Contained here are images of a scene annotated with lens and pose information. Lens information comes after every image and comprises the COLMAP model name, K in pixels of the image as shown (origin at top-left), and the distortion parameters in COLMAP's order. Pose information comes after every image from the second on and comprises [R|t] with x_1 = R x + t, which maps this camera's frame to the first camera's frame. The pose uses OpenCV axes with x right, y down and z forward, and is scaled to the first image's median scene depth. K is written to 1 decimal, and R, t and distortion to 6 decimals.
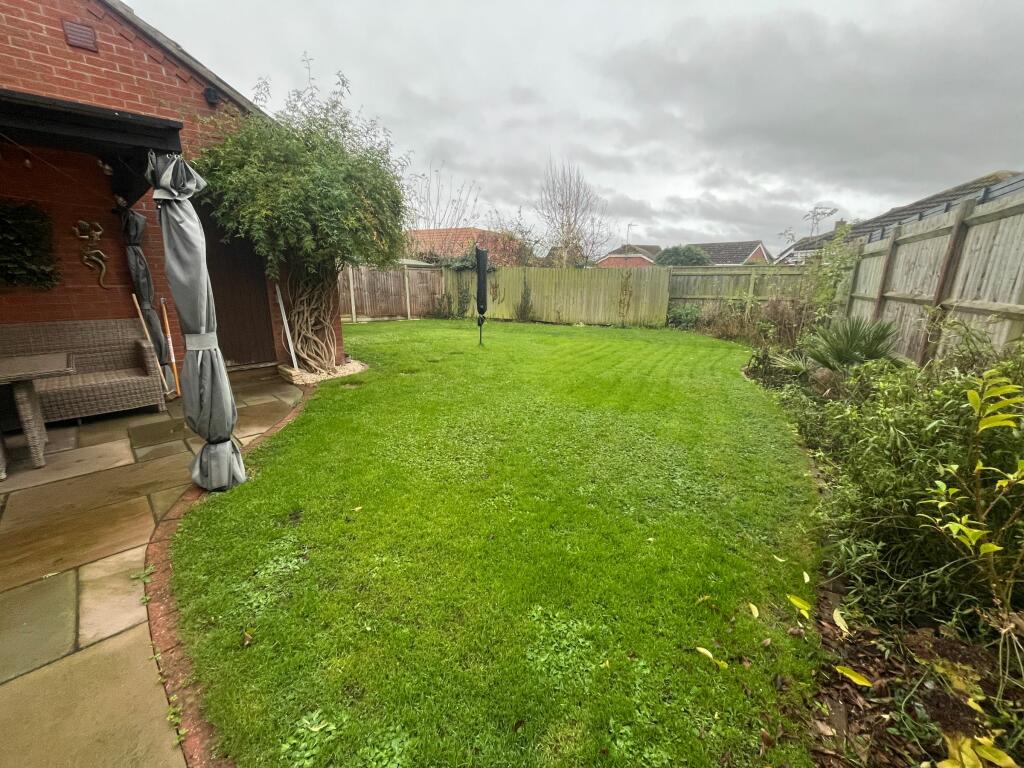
lens RADIAL K [[415.2, 0, 508.5], [0, 415.2, 385.3], [0, 0, 1]] dist [0.002784, 0.000388]
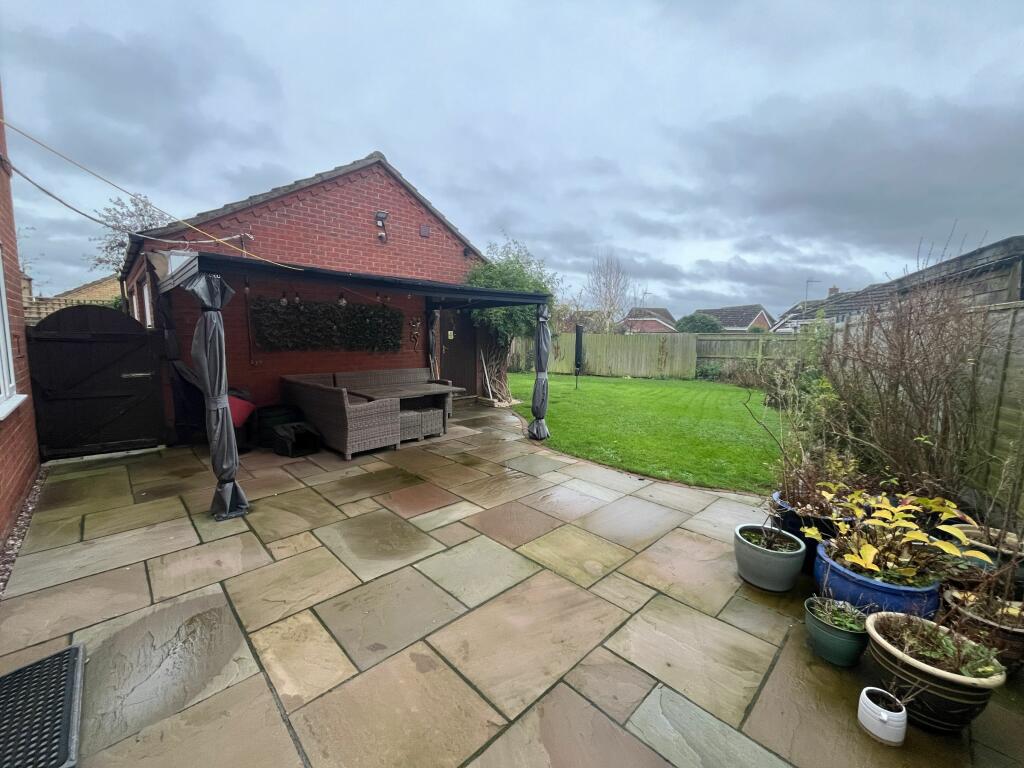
lens RADIAL K [[415.2, 0, 513.5], [0, 415.2, 381.7], [0, 0, 1]] dist [0.002784, 0.000388]
pose [[0.999966, 0.003219, -0.007552, -0.178534], [-0.004279, 0.989457, -0.144767, 0.057396], [0.007006, 0.144794, 0.989437, -0.281169]]
